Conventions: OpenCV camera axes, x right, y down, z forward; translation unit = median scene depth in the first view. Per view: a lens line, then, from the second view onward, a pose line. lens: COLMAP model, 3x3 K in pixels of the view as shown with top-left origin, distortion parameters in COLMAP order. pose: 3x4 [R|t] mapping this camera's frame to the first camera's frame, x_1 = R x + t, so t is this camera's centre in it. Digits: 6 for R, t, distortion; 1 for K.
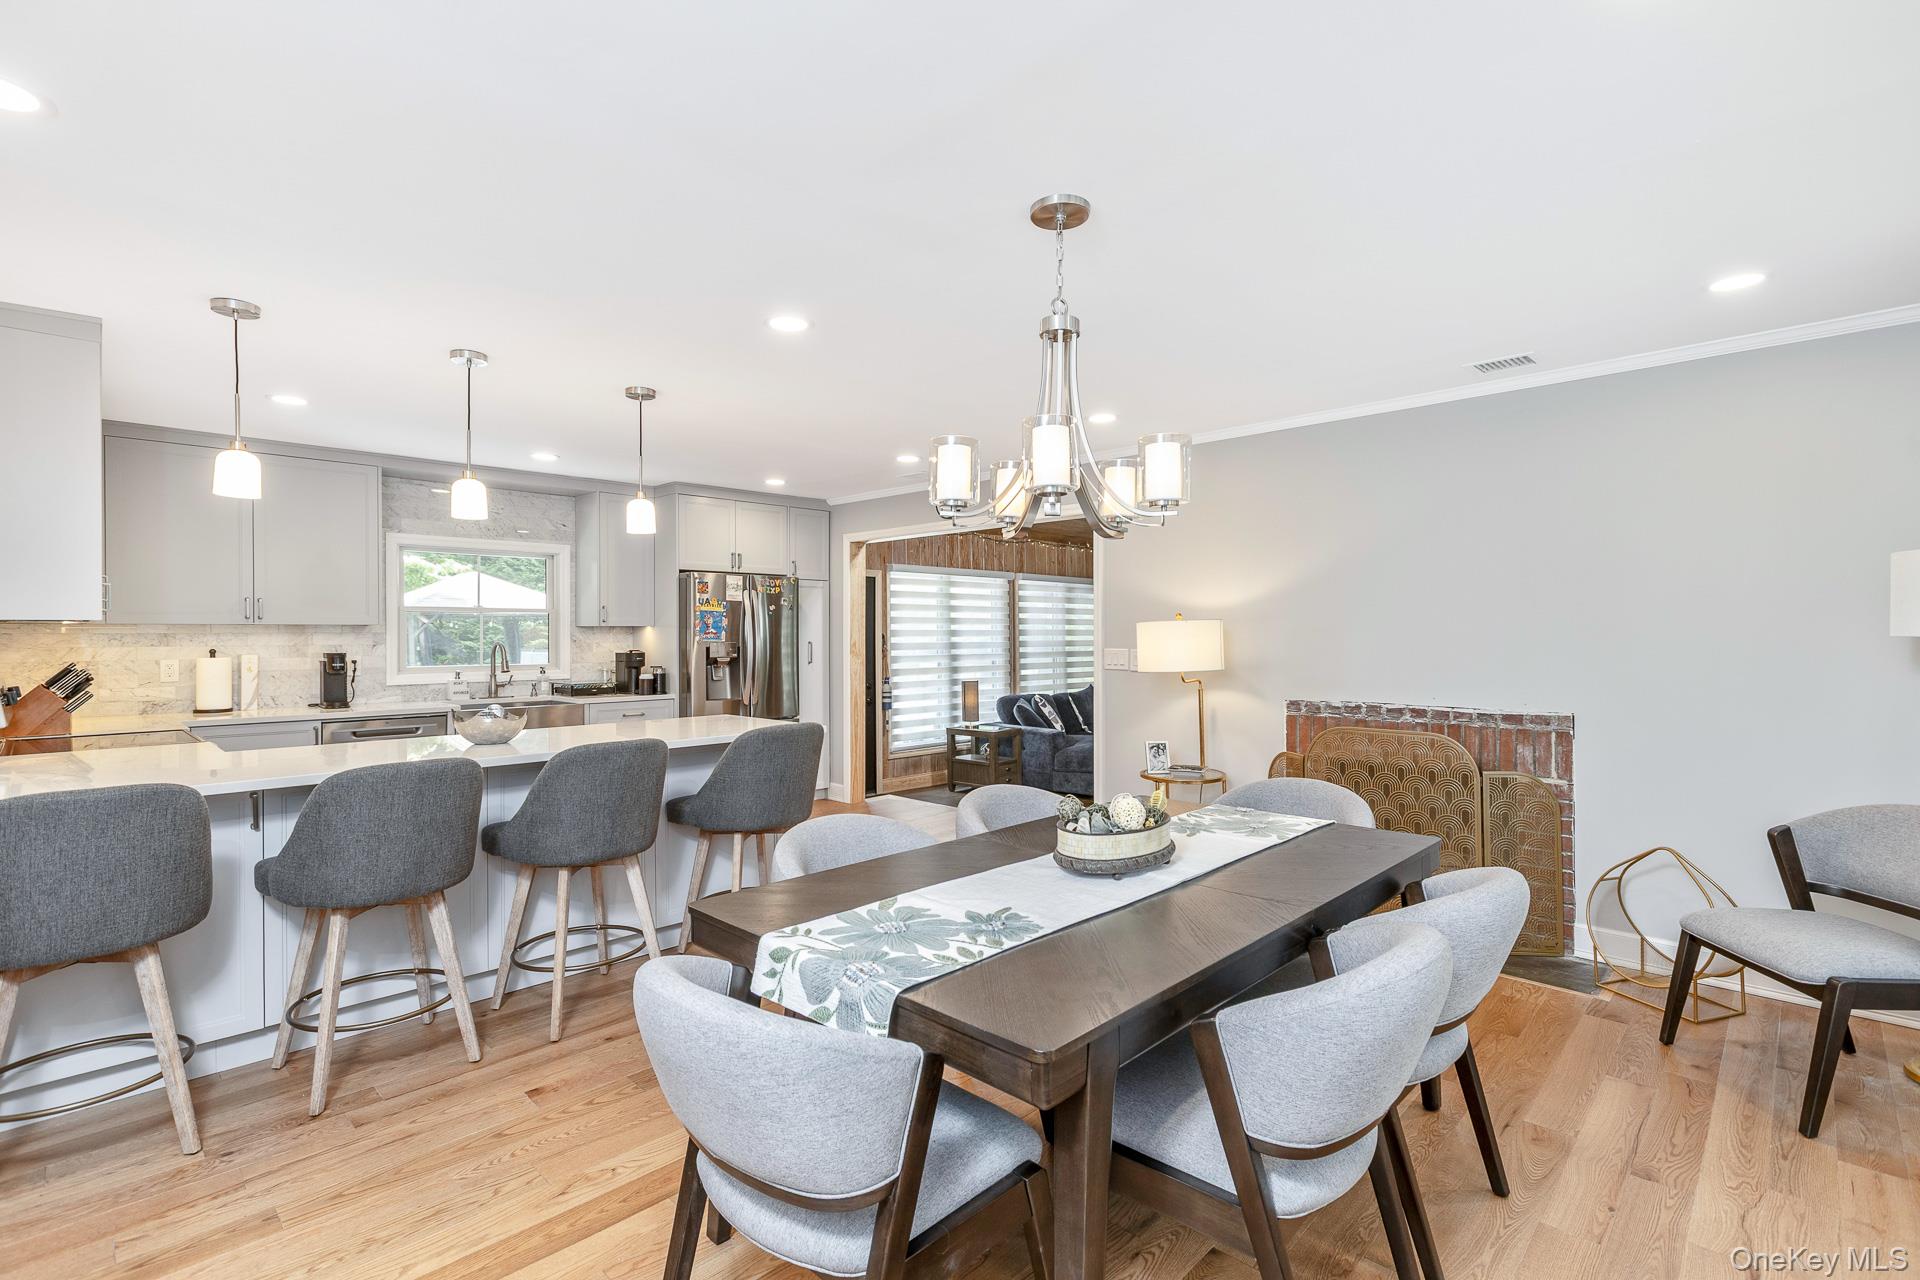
lens RADIAL K [[918.2, 0, 960.0], [0, 918.2, 640.0], [0, 0, 1]] dist [0.002412, -0.000032]
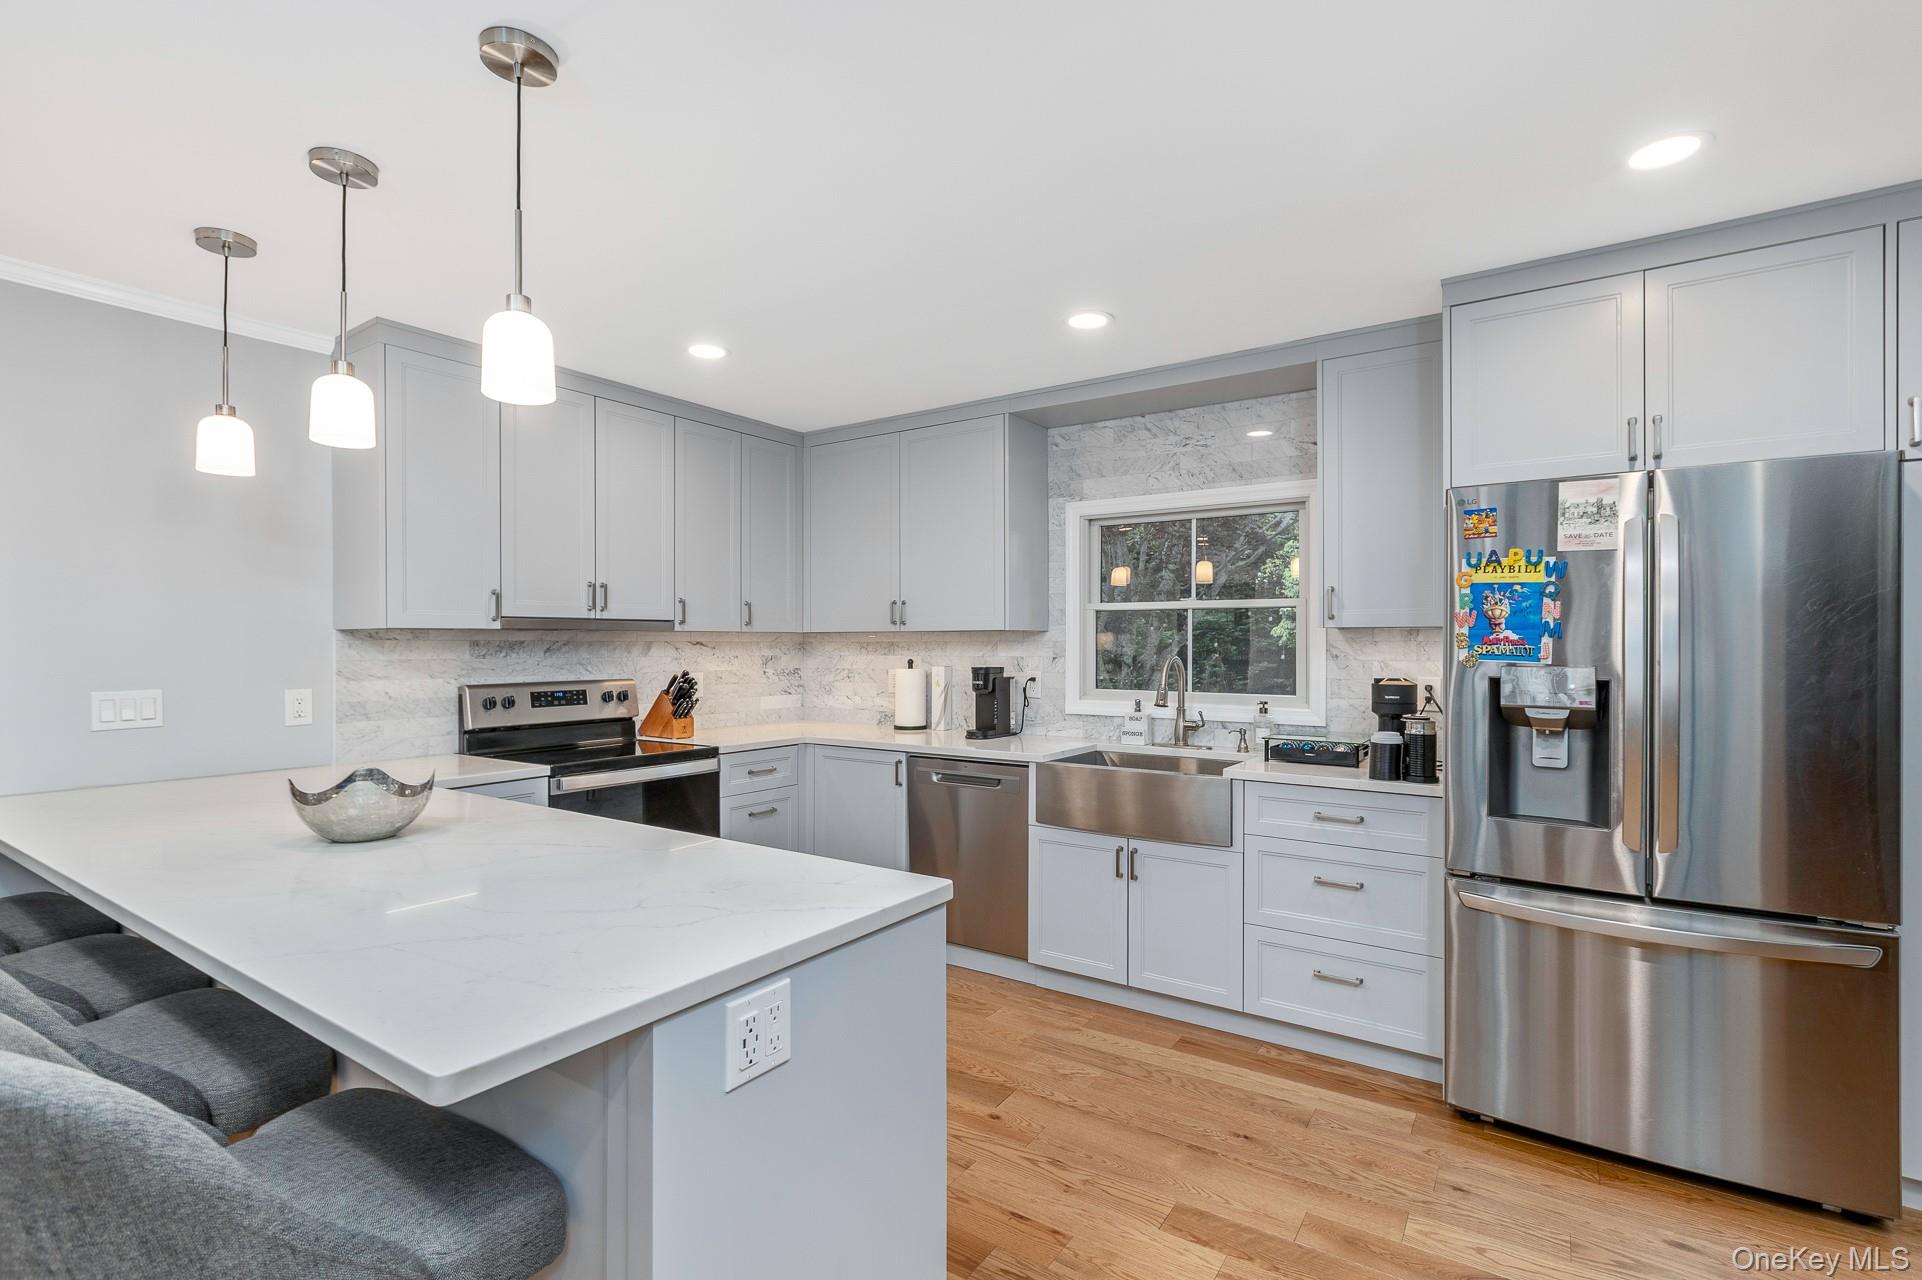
lens RADIAL K [[888.0, 0, 965.3], [0, 888.0, 643.2], [0, 0, 1]] dist [0.000493, -0.000105]
pose [[0.190164, 0.001336, -0.981751, 0.054746], [-0.008544, 0.999963, -0.000294, -0.005723], [0.981715, 0.008444, 0.190168, 0.839674]]
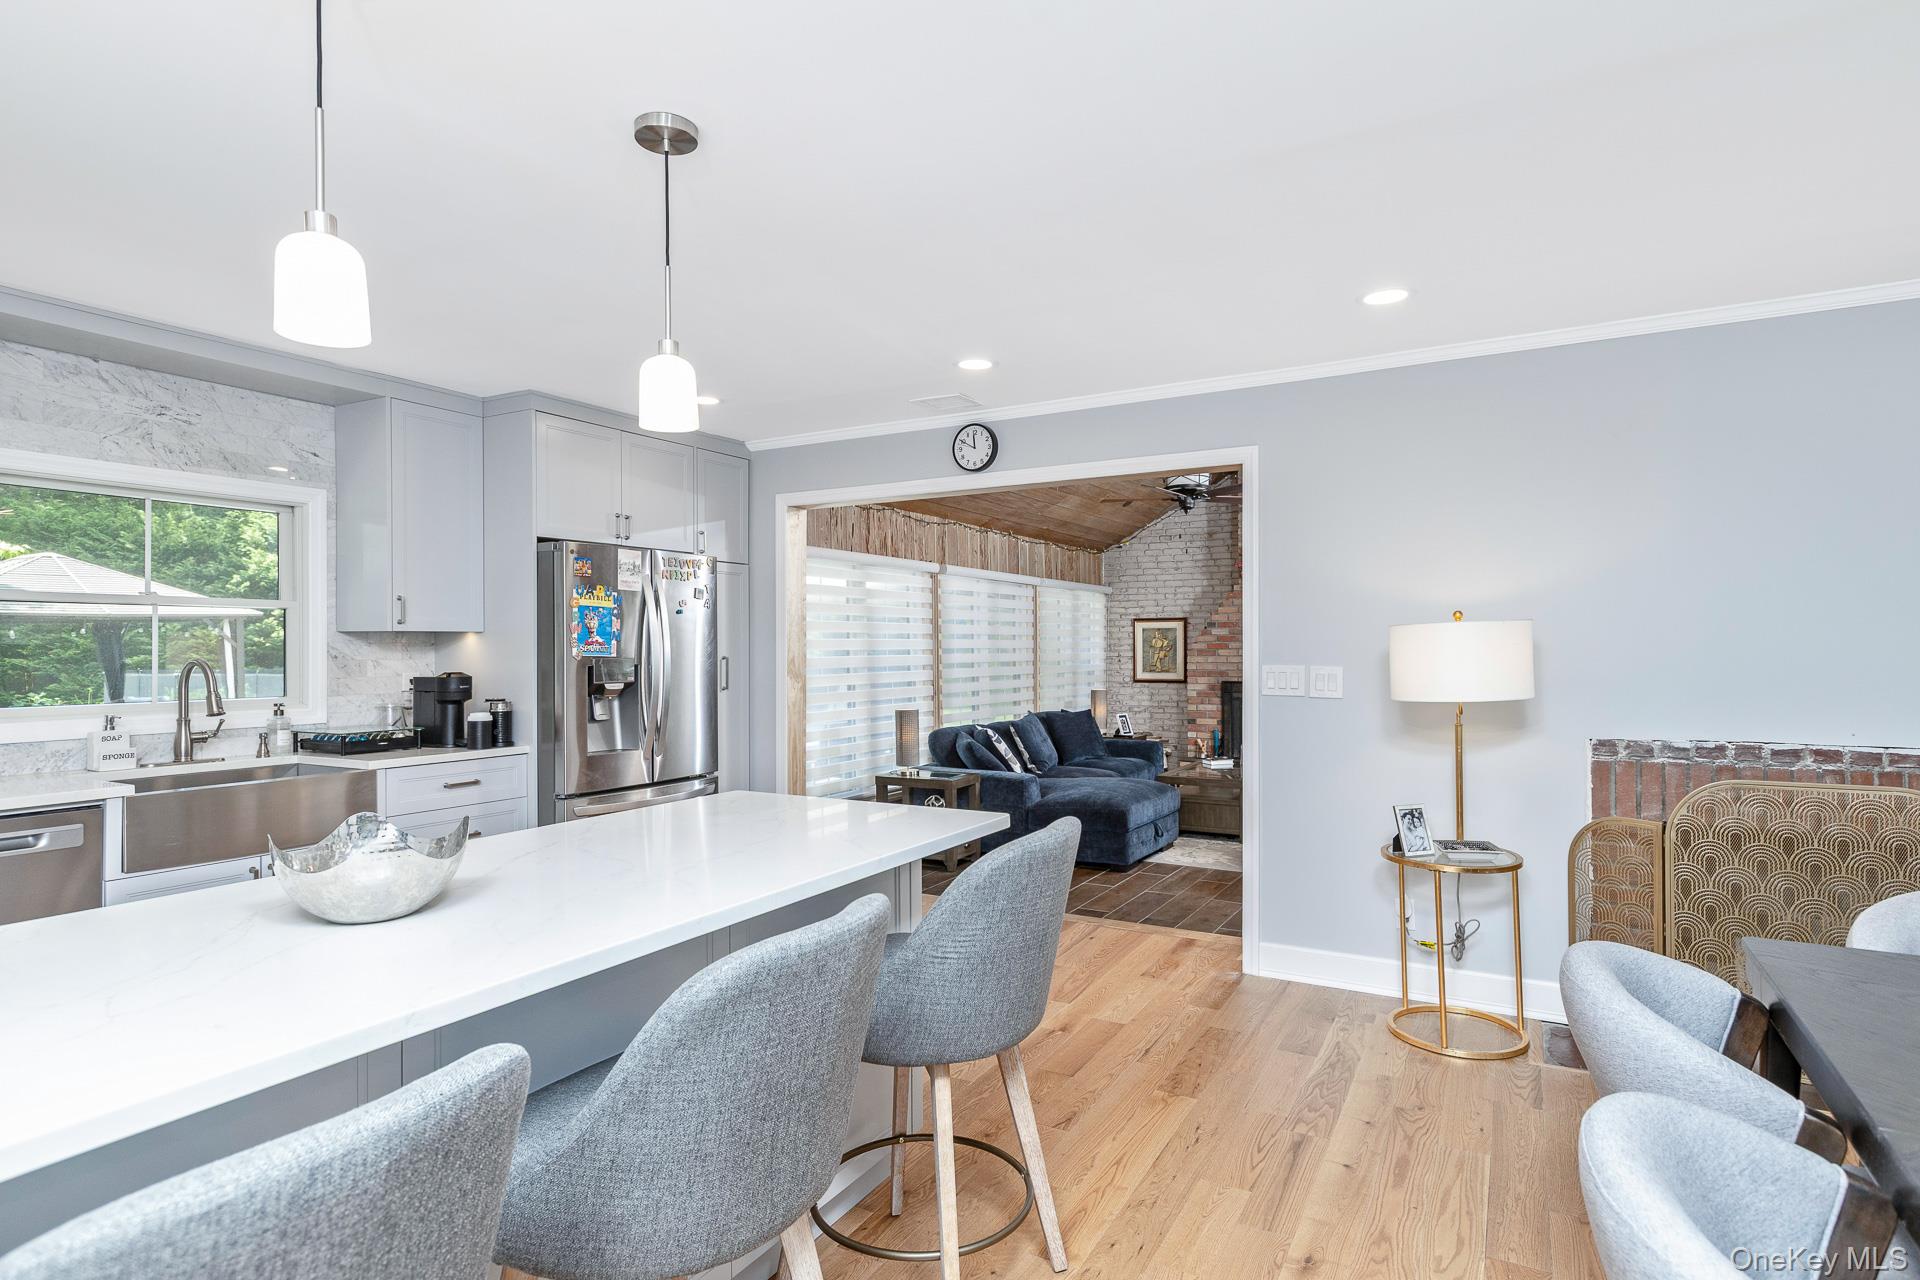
lens RADIAL K [[1024.8, 0, 951.6], [0, 1024.8, 636.5], [0, 0, 1]] dist [0.008156, 0.000604]
pose [[0.964116, 0.000680, 0.265480, -0.264292], [0.003731, 0.999863, -0.016111, -0.000097], [-0.265454, 0.016523, 0.963982, 0.336405]]
